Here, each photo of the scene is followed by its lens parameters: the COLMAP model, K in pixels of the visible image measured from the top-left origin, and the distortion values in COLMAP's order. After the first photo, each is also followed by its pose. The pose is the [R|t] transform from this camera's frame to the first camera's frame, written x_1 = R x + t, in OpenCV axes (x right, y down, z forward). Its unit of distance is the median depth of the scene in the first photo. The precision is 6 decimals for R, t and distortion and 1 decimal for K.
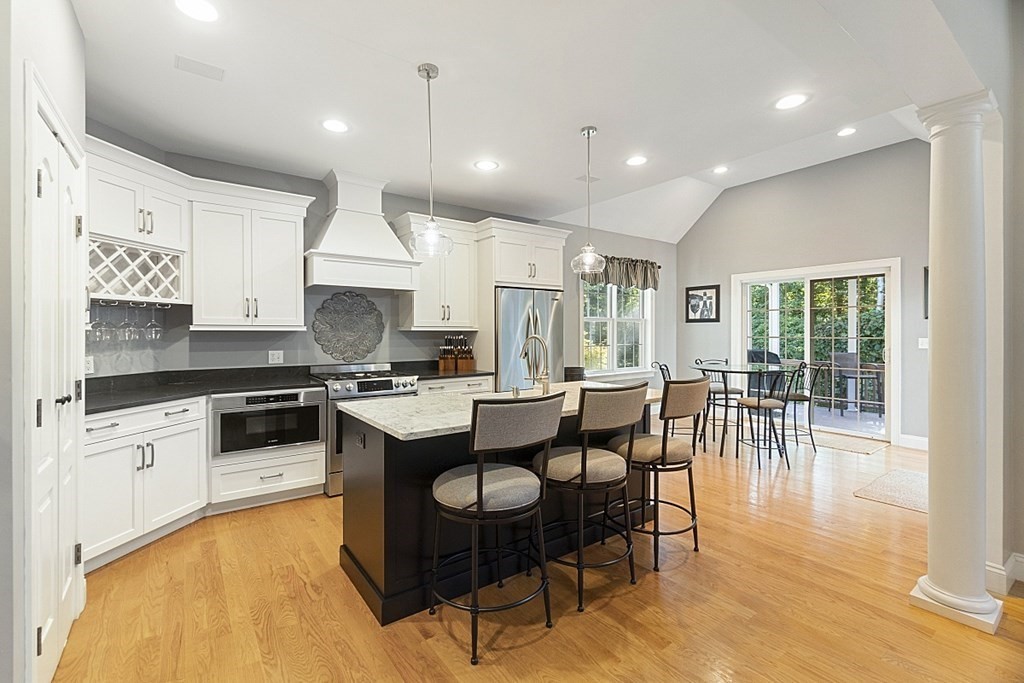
lens RADIAL K [[447.0, 0, 508.4], [0, 447.0, 332.8], [0, 0, 1]] dist [-0.002837, 0.001804]
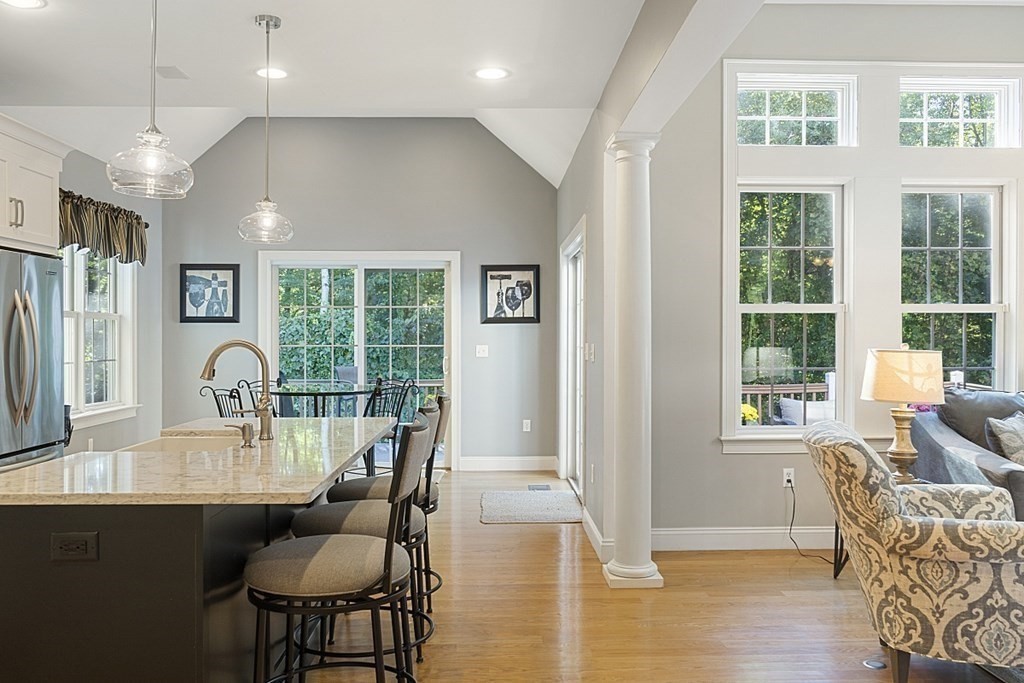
lens RADIAL K [[792.0, 0, 498.0], [0, 792.0, 345.8], [0, 0, 1]] dist [-0.002354, -0.004997]
pose [[0.566184, -0.005764, 0.824259, -0.372756], [-0.000031, 0.999975, 0.007014, 0.002356], [-0.824279, -0.003997, 0.566170, 0.069807]]
